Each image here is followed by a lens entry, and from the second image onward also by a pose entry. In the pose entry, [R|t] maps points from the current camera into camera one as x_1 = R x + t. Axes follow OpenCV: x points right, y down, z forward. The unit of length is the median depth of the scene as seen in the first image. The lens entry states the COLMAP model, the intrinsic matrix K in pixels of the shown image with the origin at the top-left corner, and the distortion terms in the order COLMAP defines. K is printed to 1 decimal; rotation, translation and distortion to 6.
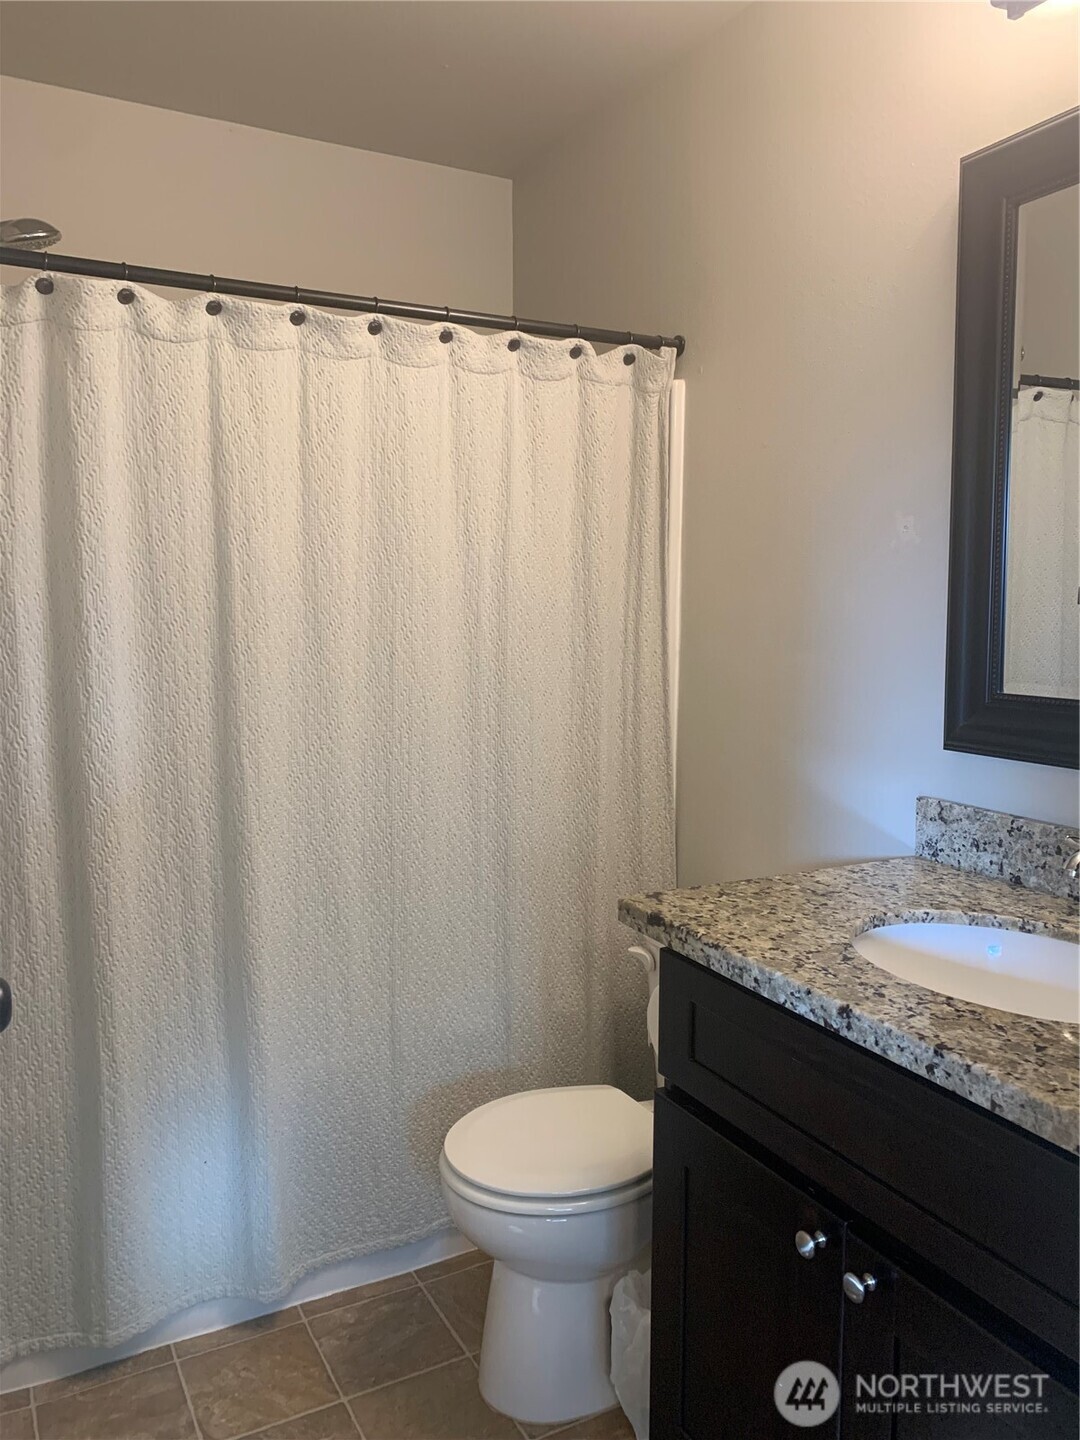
lens RADIAL K [[1106.5, 0, 539.3], [0, 1106.5, 720.2], [0, 0, 1]] dist [0.002950, 0.000441]
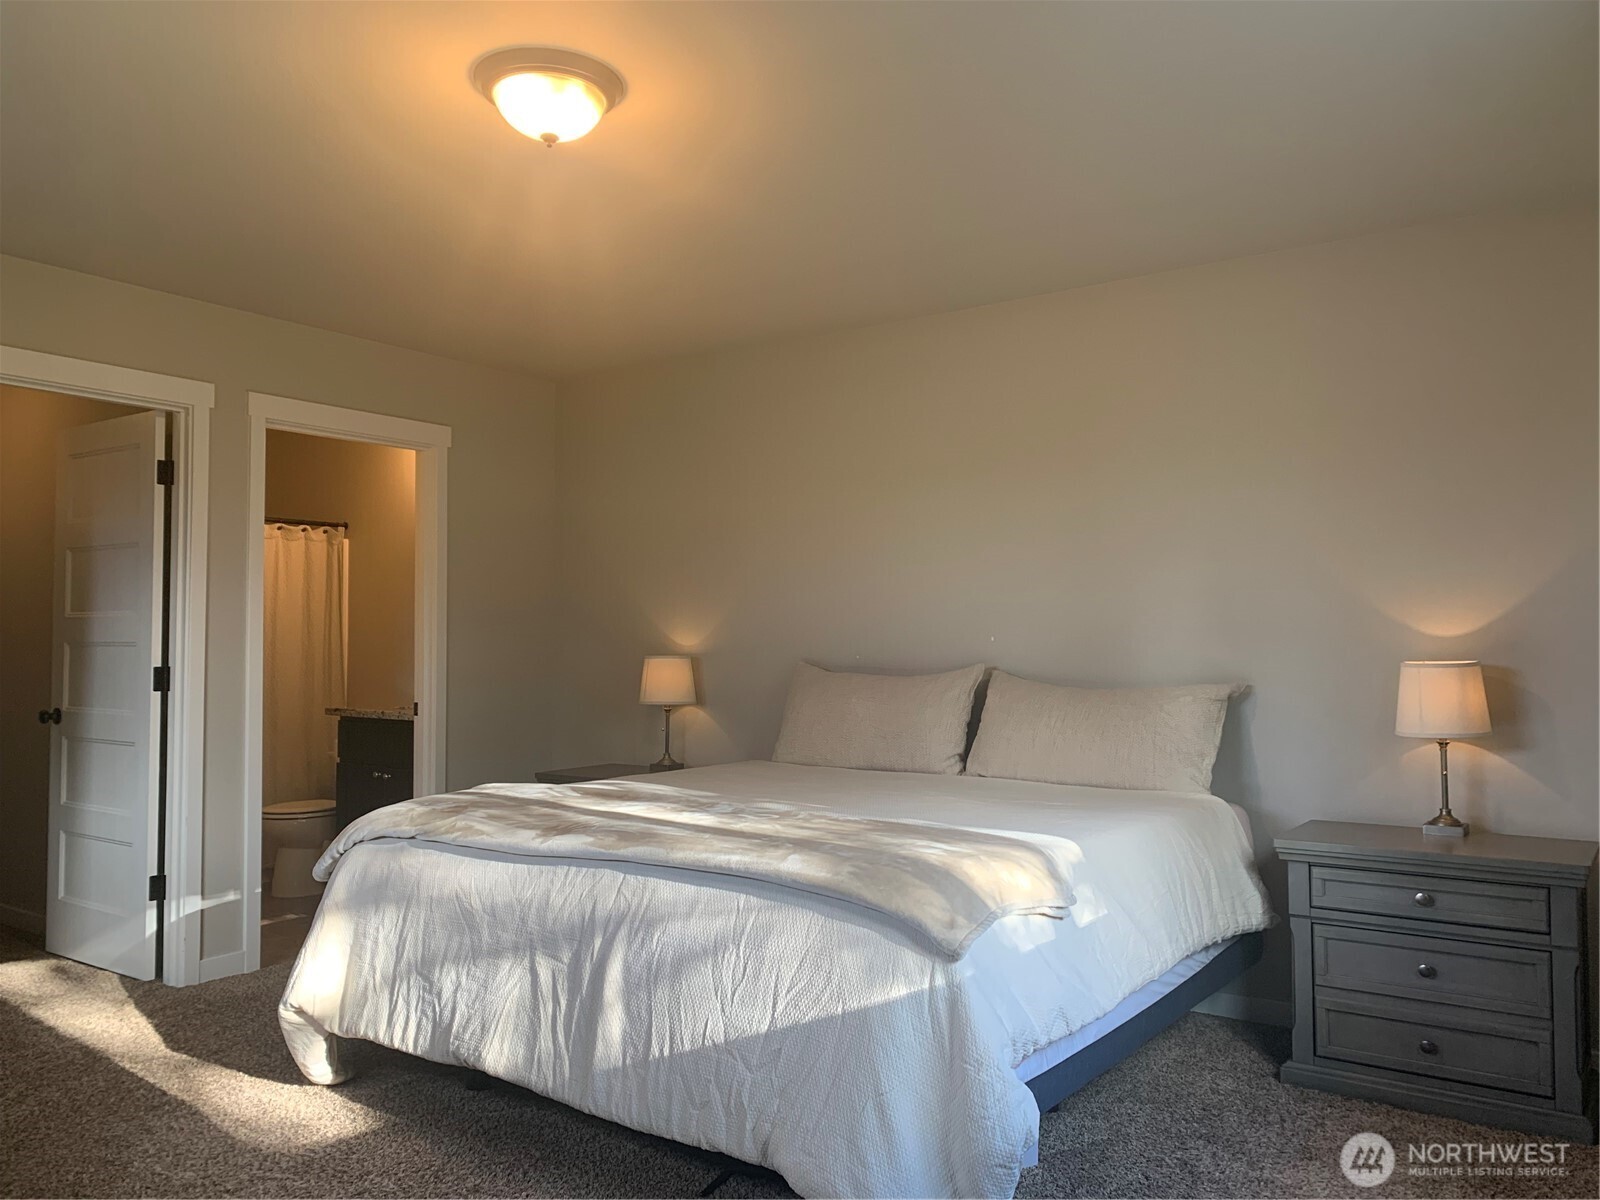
lens RADIAL K [[1229.5, 0, 799.6], [0, 1229.5, 601.9], [0, 0, 1]] dist [0.002950, 0.000441]
pose [[0.899219, 0.005070, 0.437469, -0.183793], [0.058920, 0.989420, -0.132577, 0.293059], [-0.433513, 0.144991, 0.889407, -2.067905]]
